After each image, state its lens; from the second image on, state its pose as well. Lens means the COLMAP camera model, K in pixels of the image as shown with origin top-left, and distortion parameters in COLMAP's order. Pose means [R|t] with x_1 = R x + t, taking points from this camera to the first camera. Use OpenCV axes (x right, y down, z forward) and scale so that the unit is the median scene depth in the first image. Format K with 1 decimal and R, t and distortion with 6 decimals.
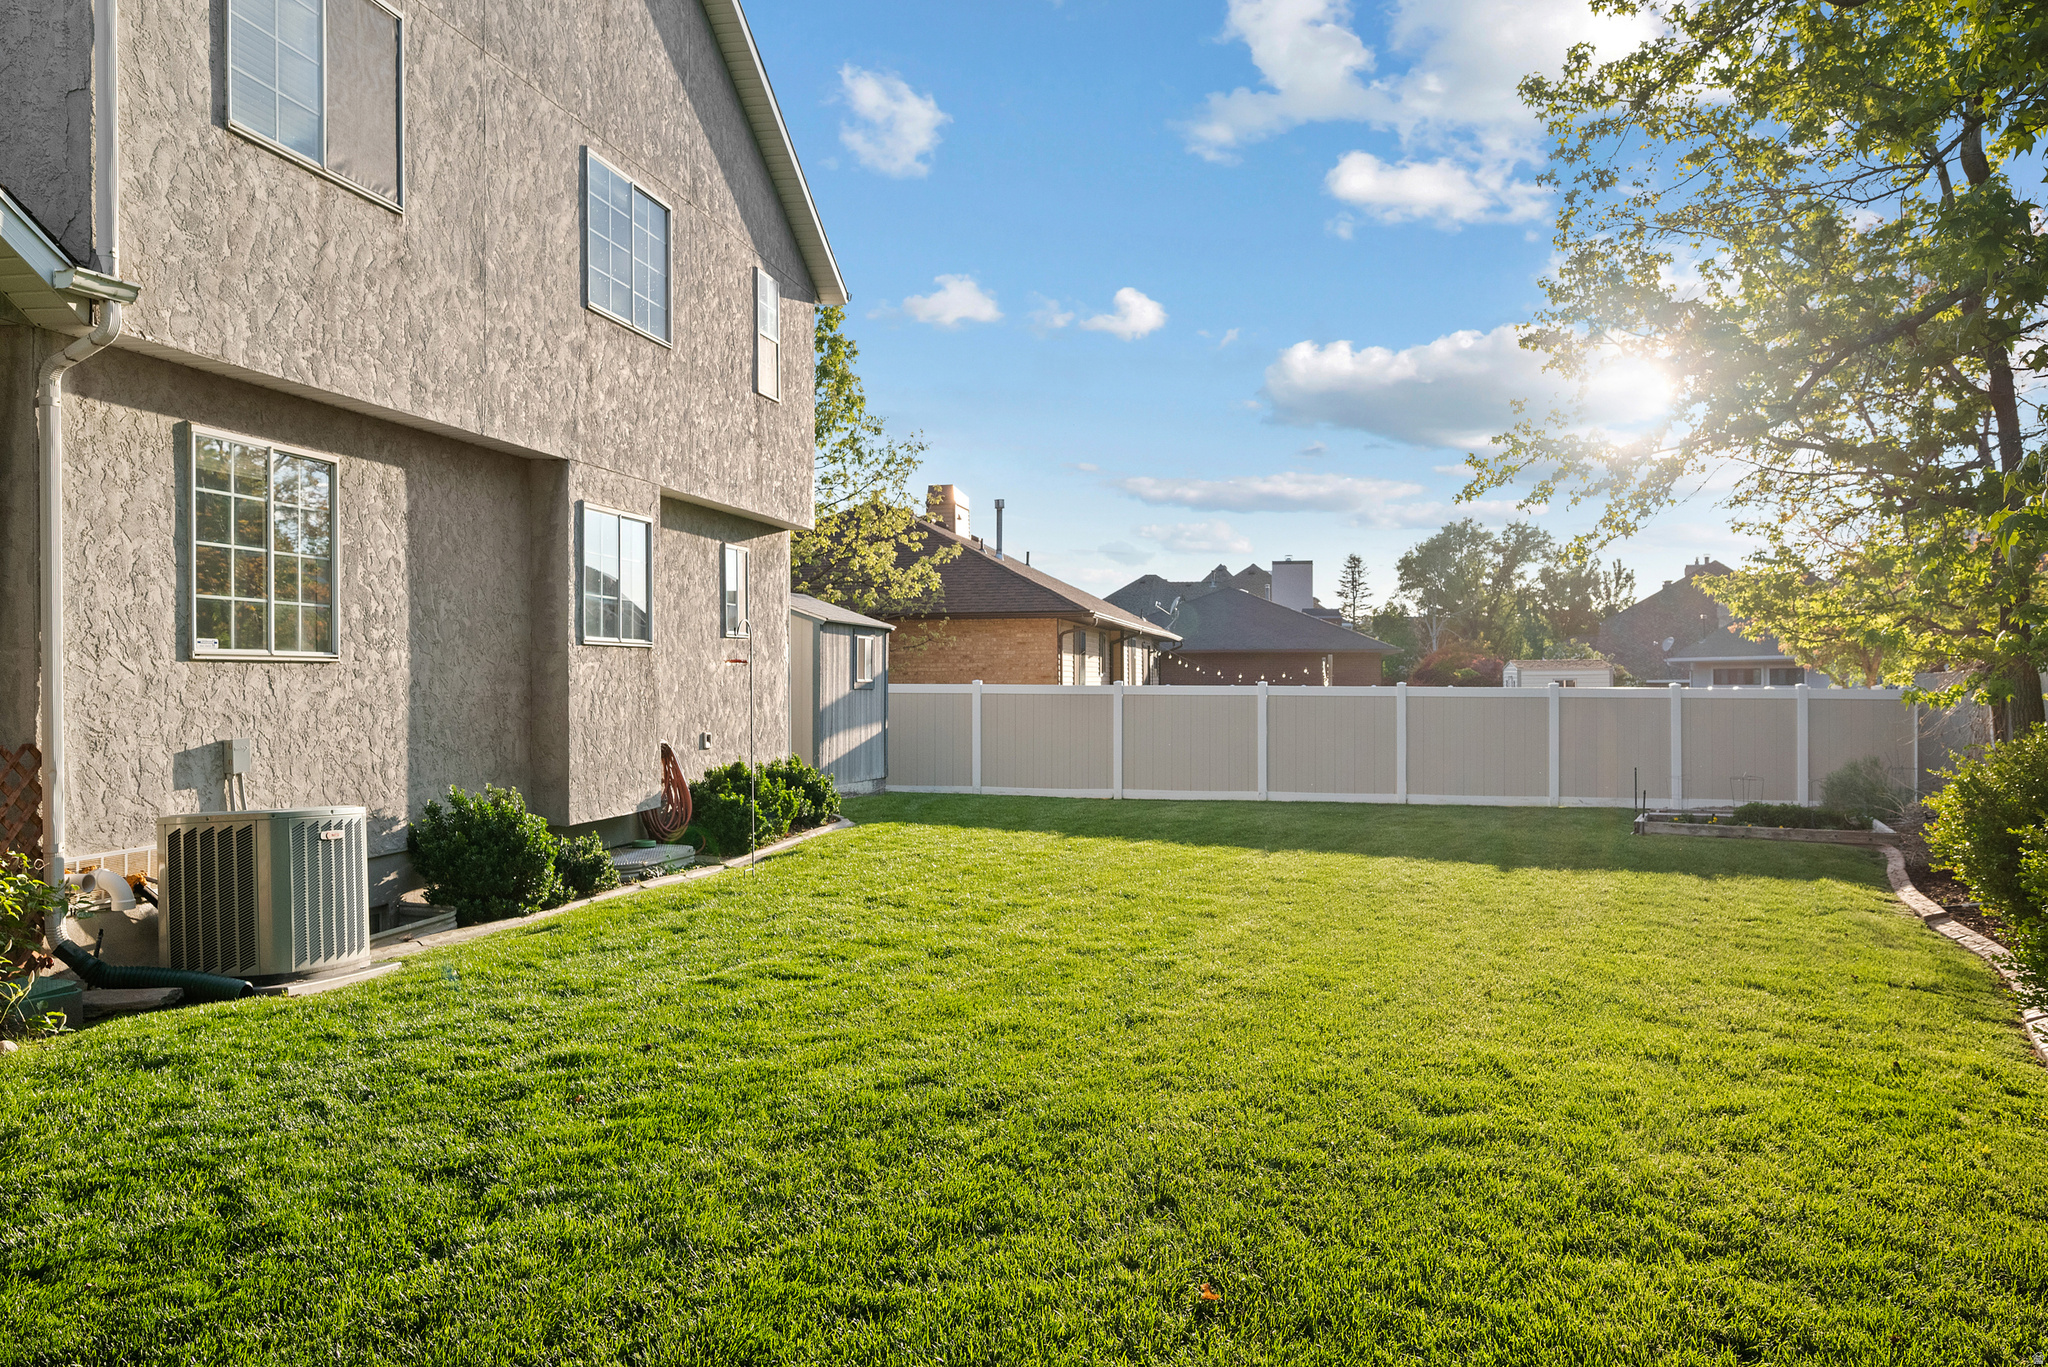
lens RADIAL K [[1548.6, 0, 1027.7], [0, 1548.6, 676.5], [0, 0, 1]] dist [-0.004598, 0.002957]
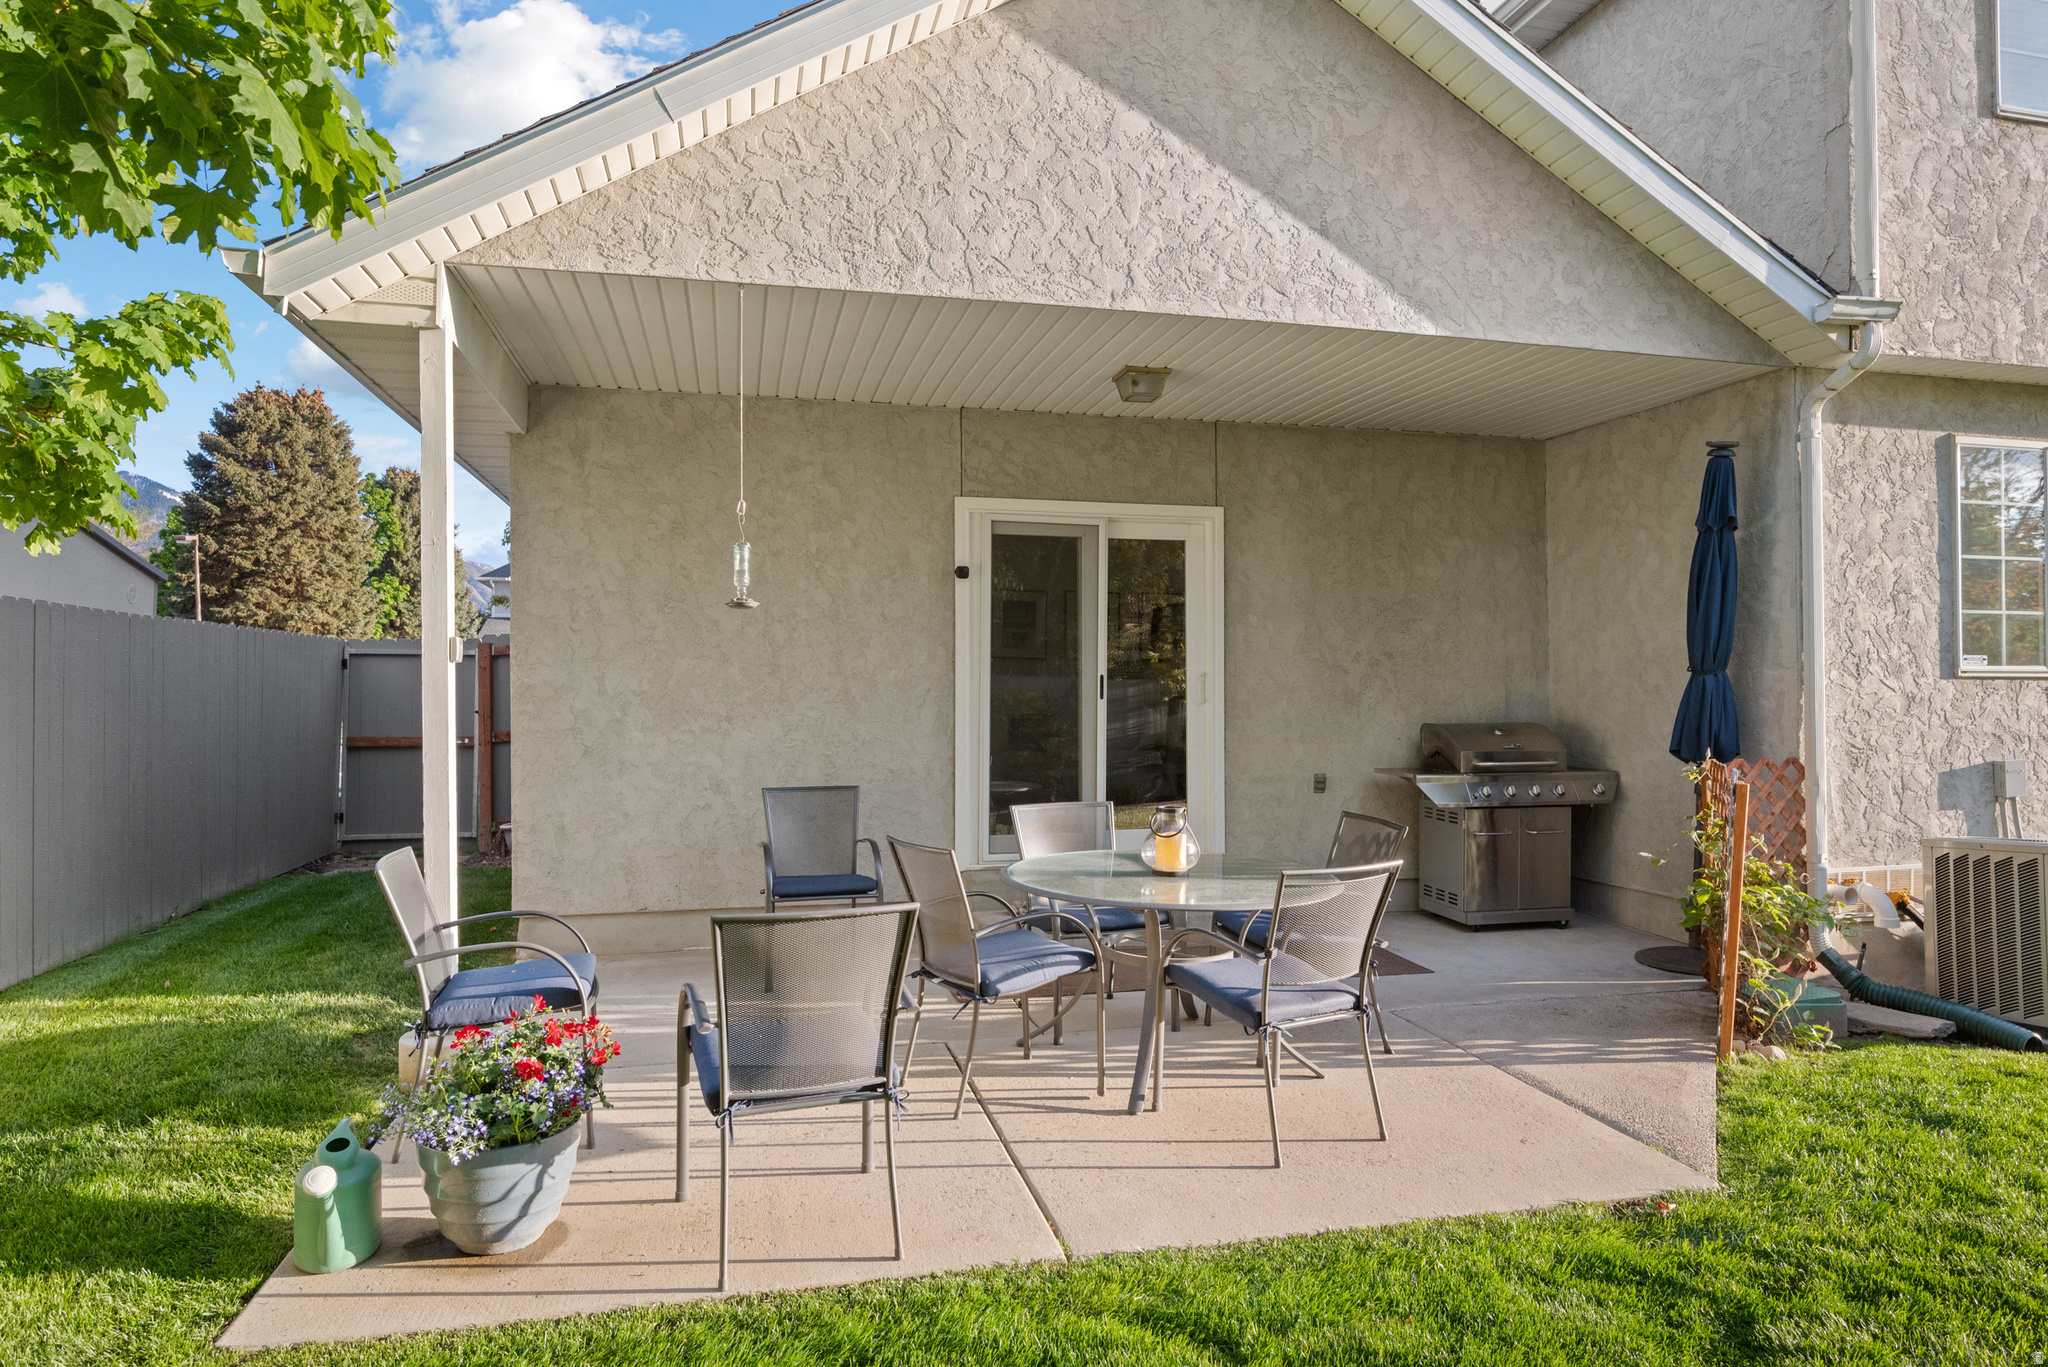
lens RADIAL K [[1204.2, 0, 1032.9], [0, 1204.2, 680.7], [0, 0, 1]] dist [-0.005084, 0.002342]
pose [[0.425897, -0.007167, -0.904743, -0.112702], [0.000021, 0.999969, -0.007911, -0.002943], [0.904772, 0.003350, 0.425884, 0.163847]]
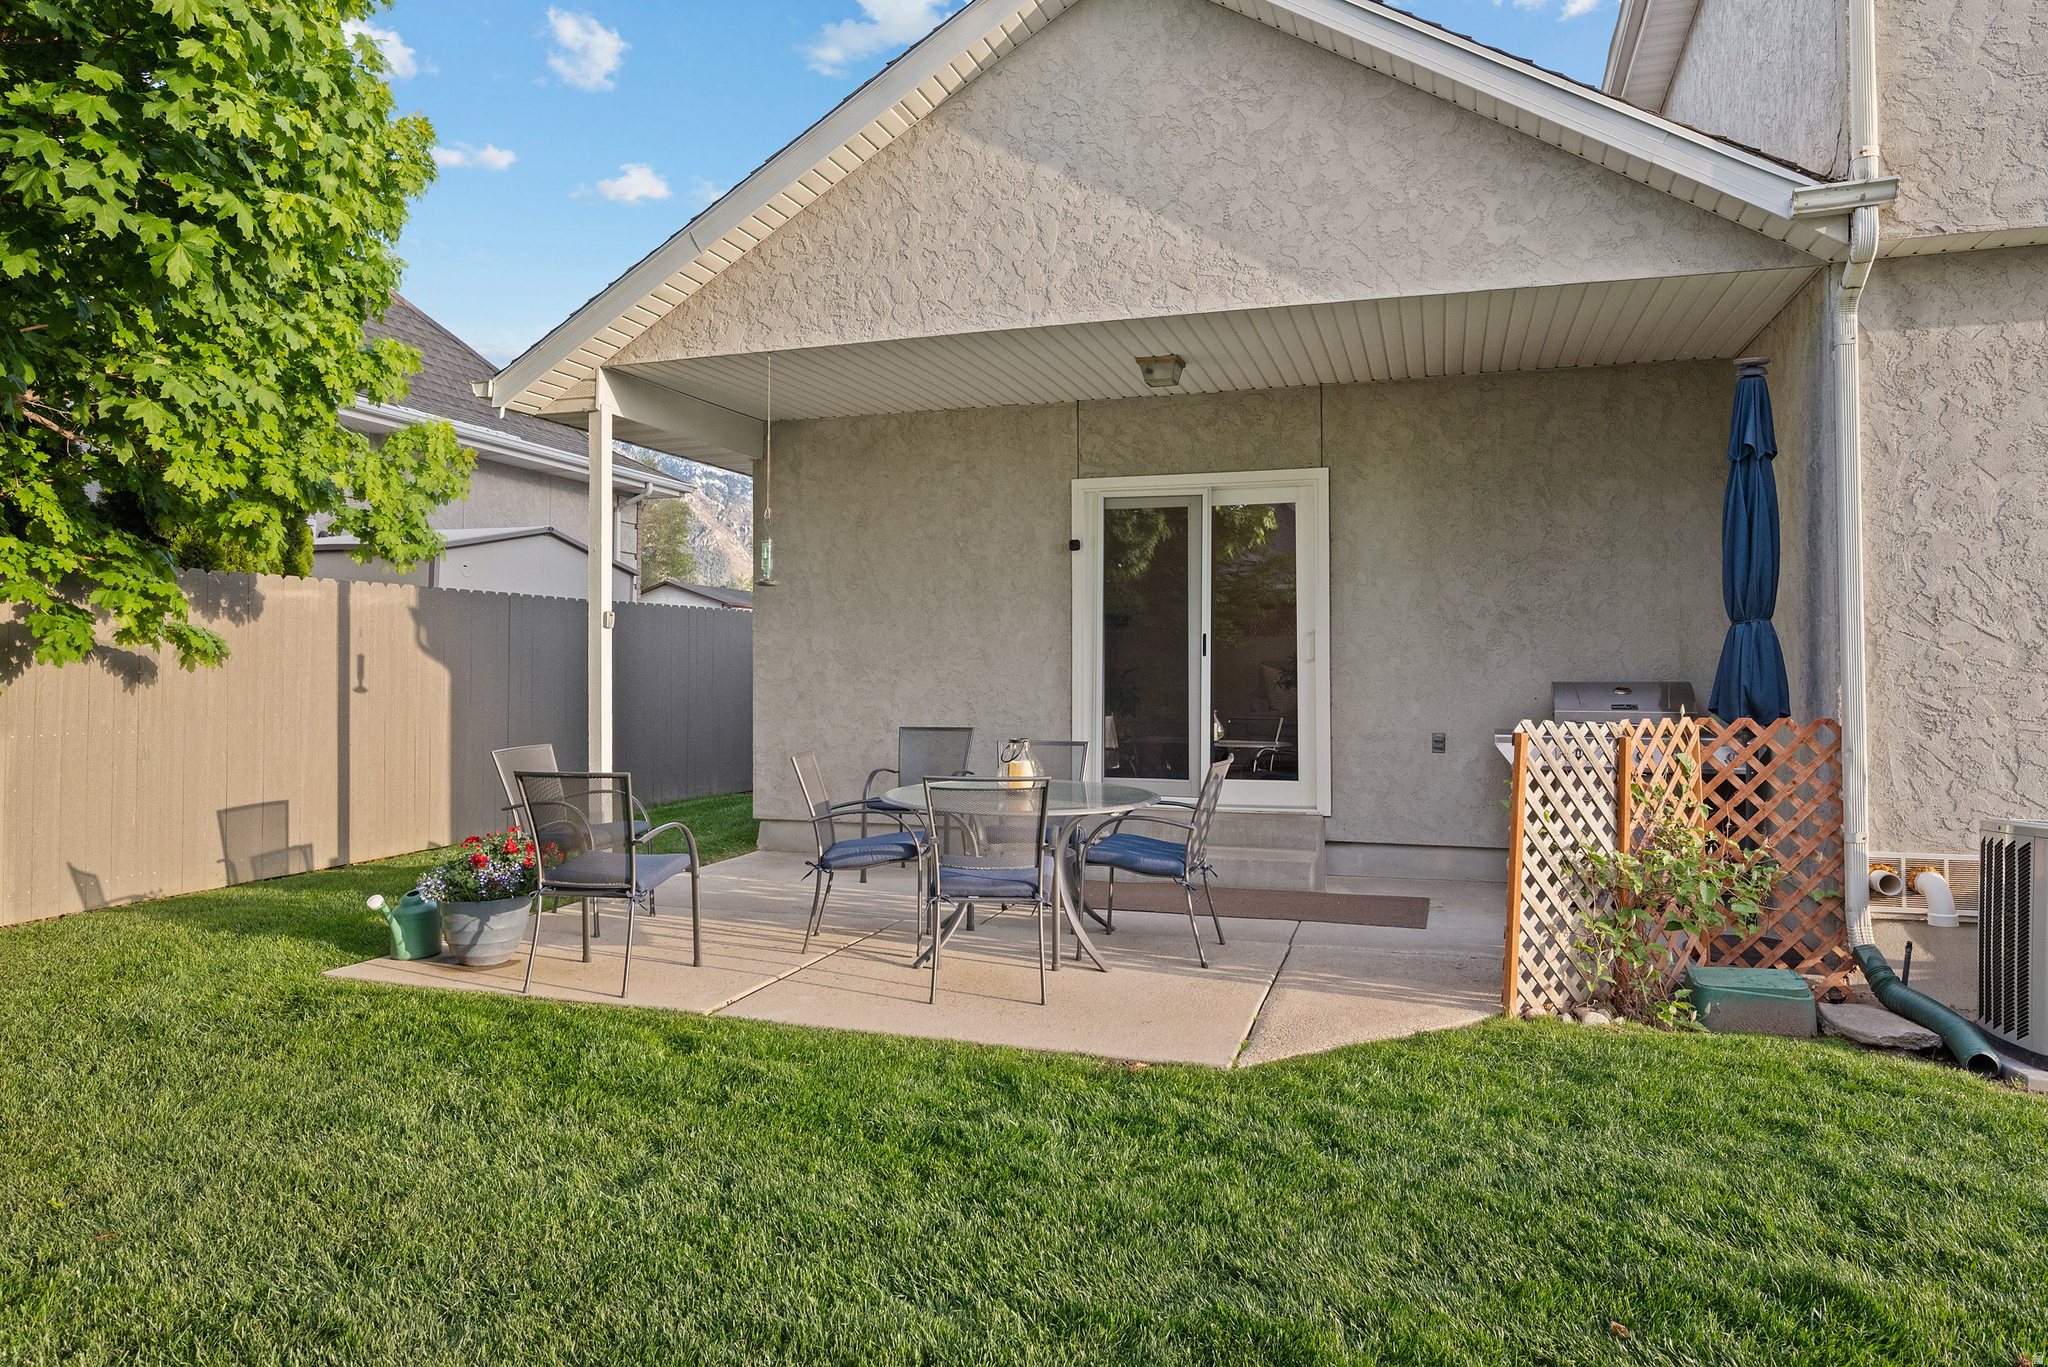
lens RADIAL K [[1322.2, 0, 1012.8], [0, 1322.2, 634.2], [0, 0, 1]] dist [-0.006697, 0.001120]
pose [[-0.122508, -0.022074, -0.992222, 0.179666], [0.000324, 0.999752, -0.022282, 0.010194], [0.992467, -0.003051, -0.122471, 0.588375]]
